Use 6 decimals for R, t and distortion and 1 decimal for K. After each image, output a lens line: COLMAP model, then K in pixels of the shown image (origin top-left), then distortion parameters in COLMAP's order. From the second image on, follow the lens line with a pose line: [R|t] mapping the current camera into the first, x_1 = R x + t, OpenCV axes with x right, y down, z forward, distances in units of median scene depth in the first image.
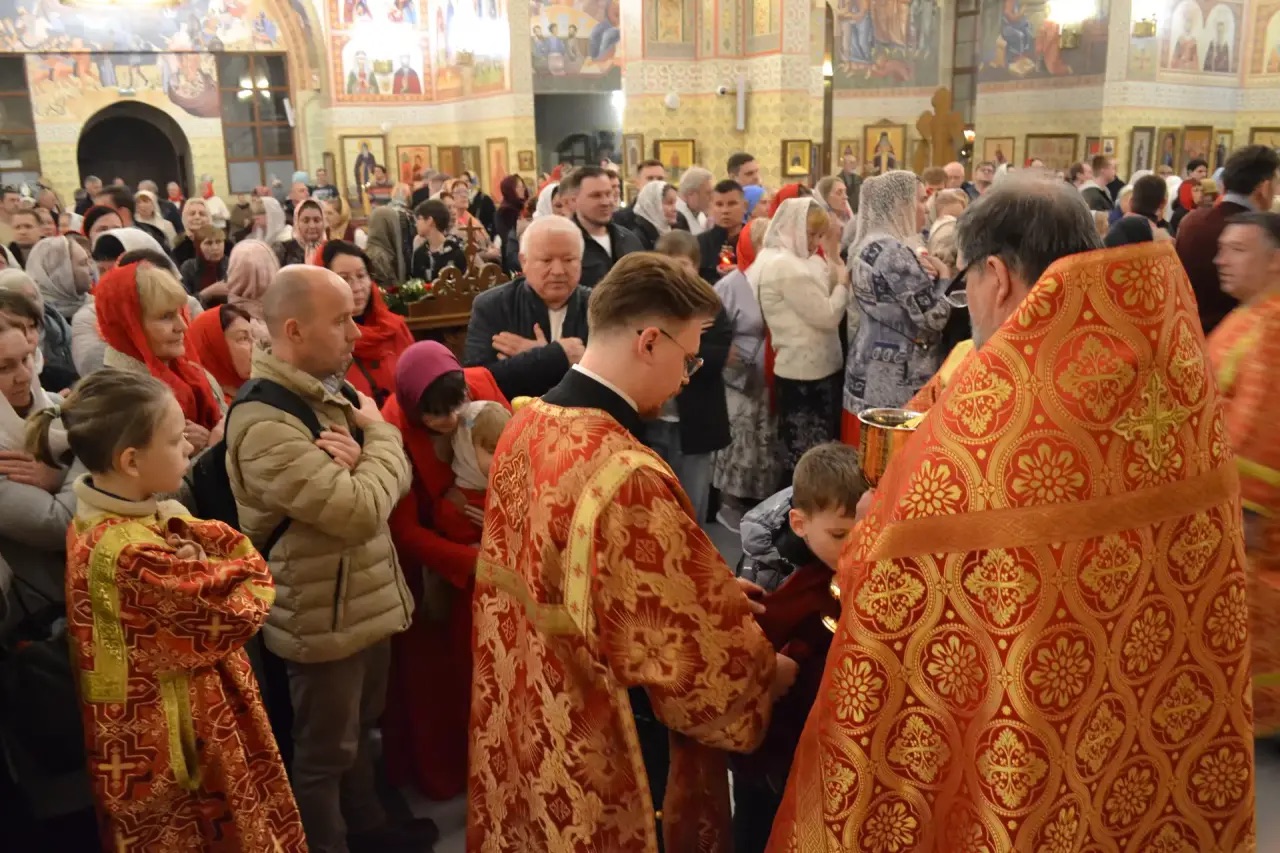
lens RADIAL K [[1022.4, 0, 631.7], [0, 1022.4, 444.2], [0, 0, 1]] dist [-0.085007, 0.014250]
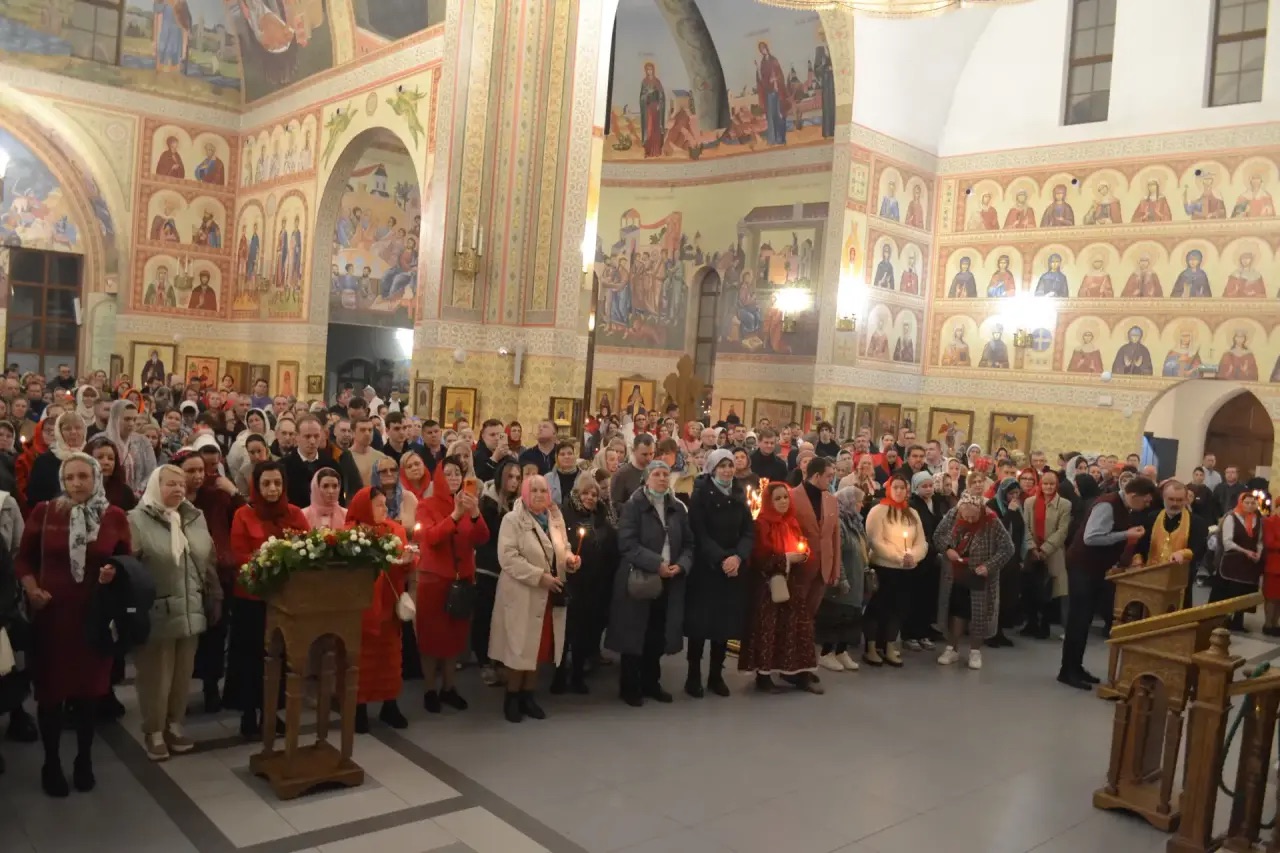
lens RADIAL K [[1022.4, 0, 631.7], [0, 1022.4, 444.2], [0, 0, 1]] dist [-0.085007, 0.014250]
pose [[0.969674, 0.080178, 0.230877, -0.018623], [-0.029235, 0.975927, -0.216130, 0.006849], [-0.242648, 0.202825, 0.948675, -0.088646]]
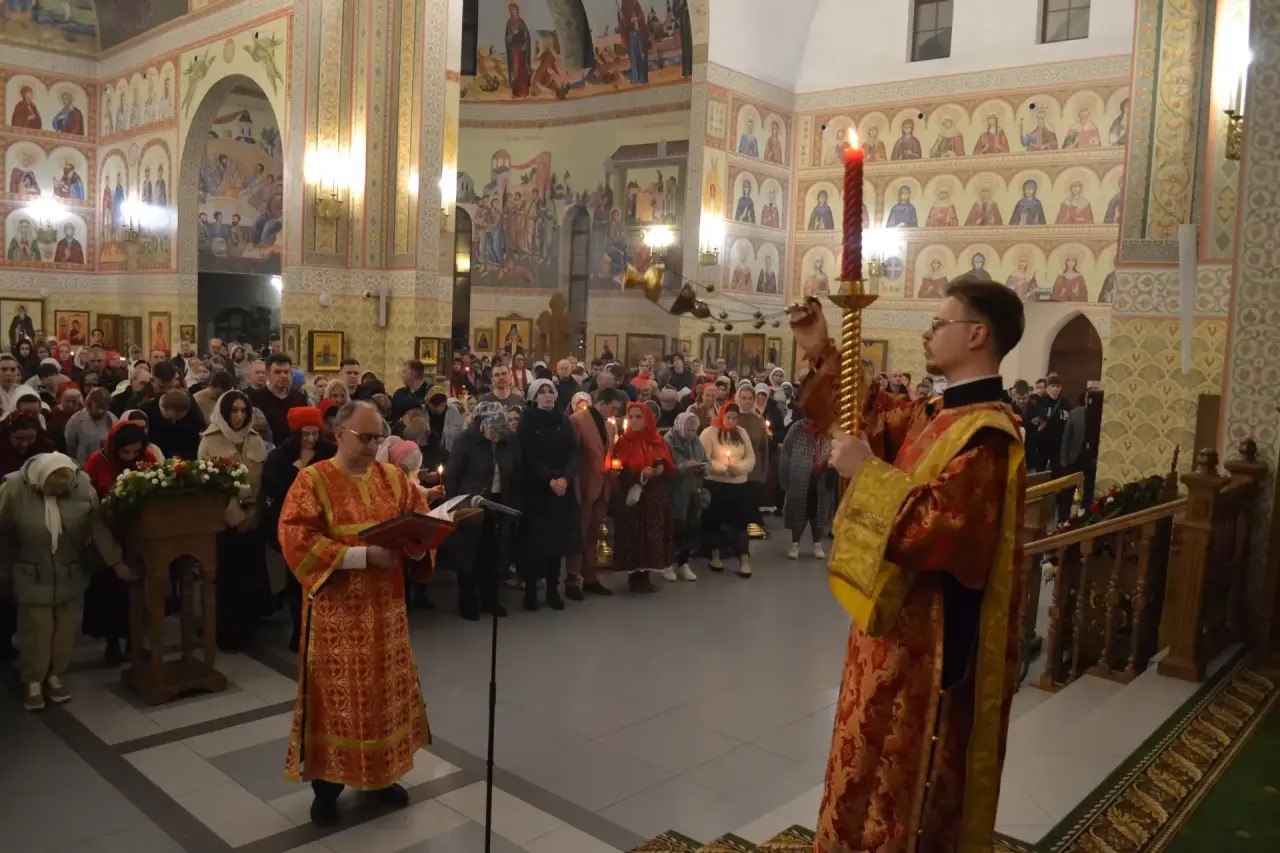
lens RADIAL K [[1022.4, 0, 631.7], [0, 1022.4, 444.2], [0, 0, 1]] dist [-0.085007, 0.014250]
pose [[0.944716, 0.025776, 0.326874, -0.003135], [0.027759, 0.987039, -0.158060, 0.019091], [-0.326712, 0.158396, 0.931757, -0.128923]]
